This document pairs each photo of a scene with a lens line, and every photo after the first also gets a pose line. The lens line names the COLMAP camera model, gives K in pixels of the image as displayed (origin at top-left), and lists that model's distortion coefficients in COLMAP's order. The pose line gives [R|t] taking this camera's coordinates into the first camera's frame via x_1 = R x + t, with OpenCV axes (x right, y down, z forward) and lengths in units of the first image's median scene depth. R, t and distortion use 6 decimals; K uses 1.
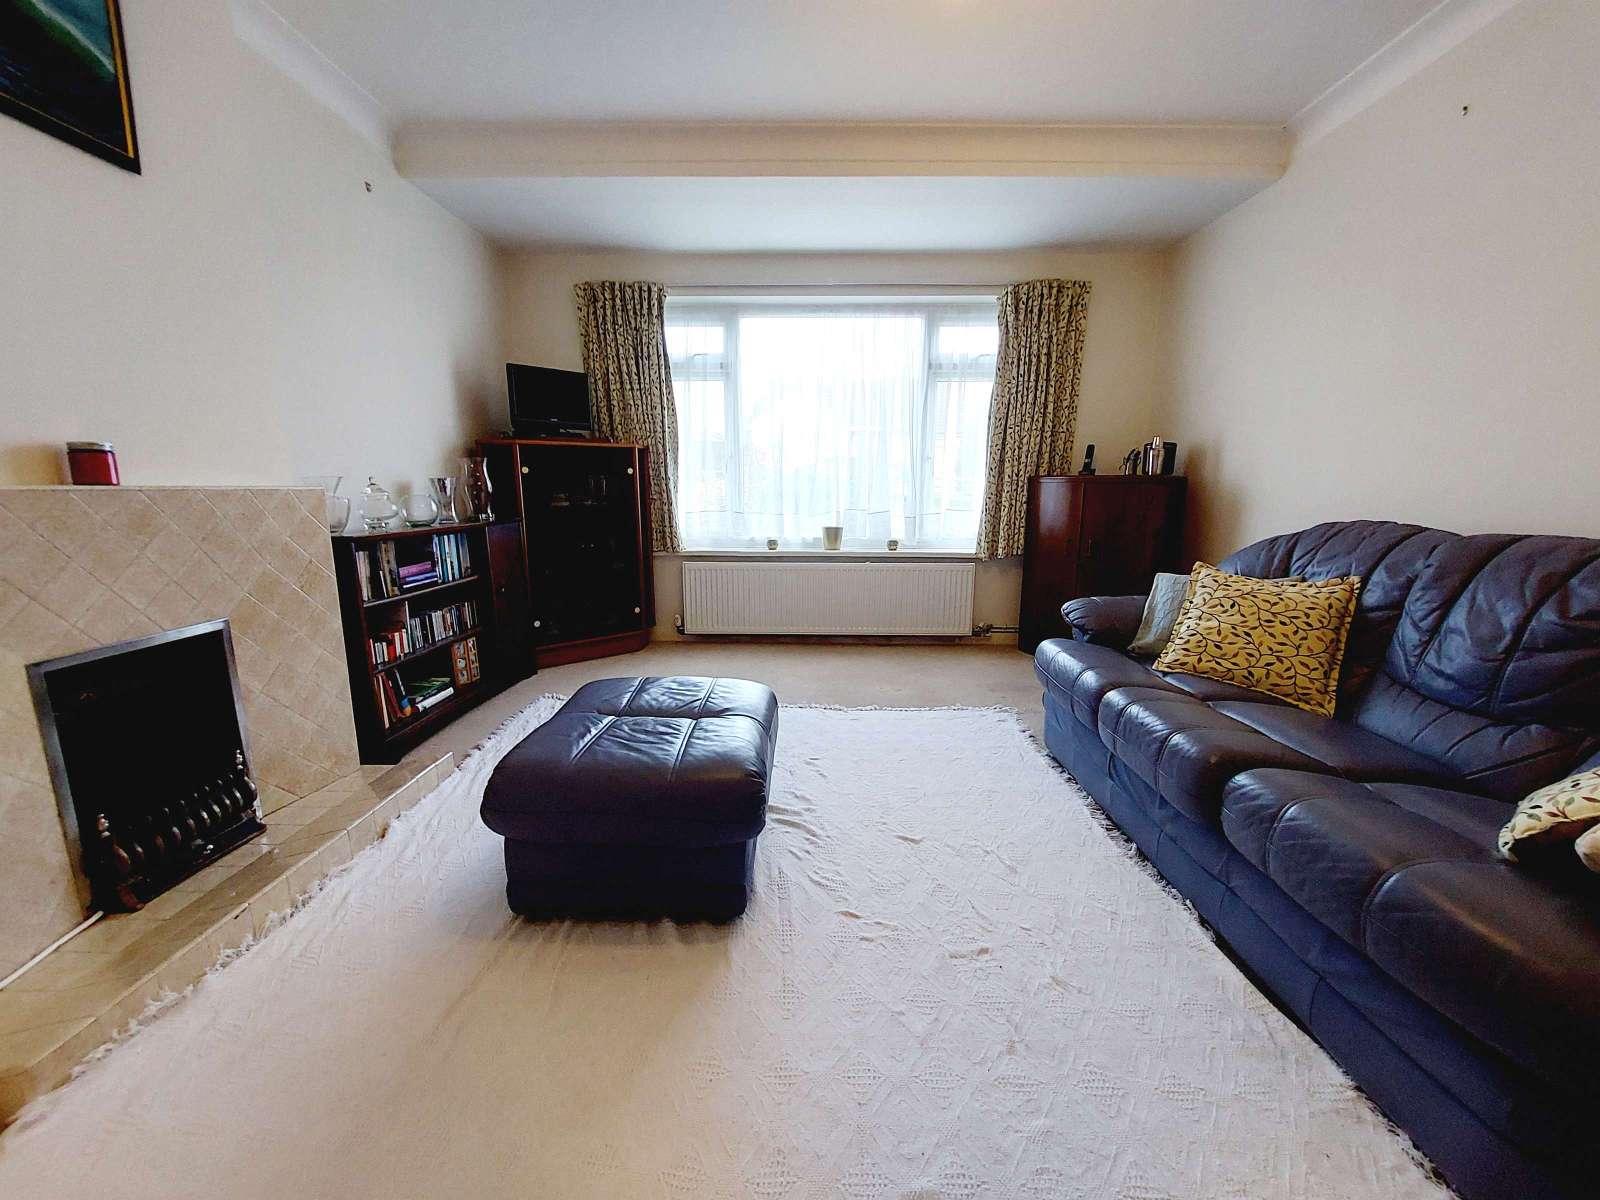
lens RADIAL K [[630.1, 0, 793.3], [0, 630.1, 608.4], [0, 0, 1]] dist [-0.015136, -0.000341]
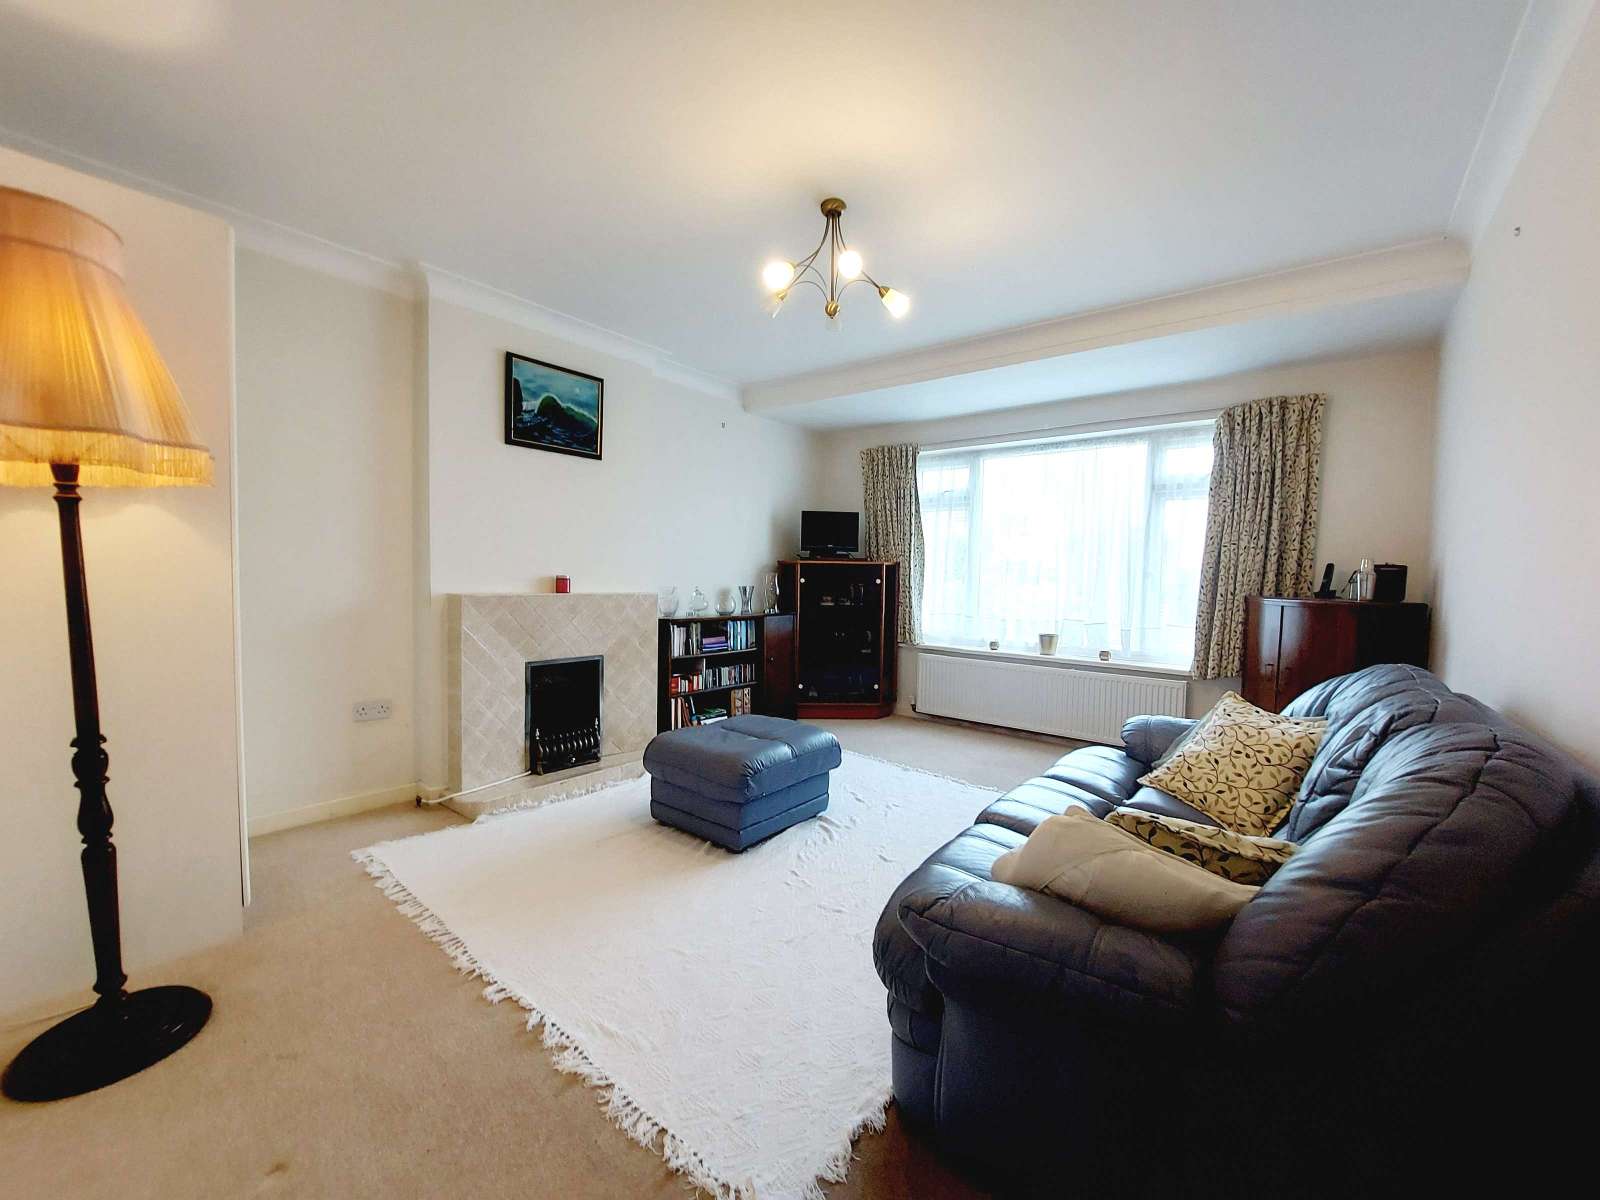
lens RADIAL K [[630.1, 0, 802.6], [0, 630.1, 607.7], [0, 0, 1]] dist [-0.015136, -0.000341]
pose [[0.795990, 0.046012, -0.603558, 0.430536], [-0.133136, 0.985997, -0.100418, -0.008054], [0.590486, 0.160287, 0.790970, -0.147464]]
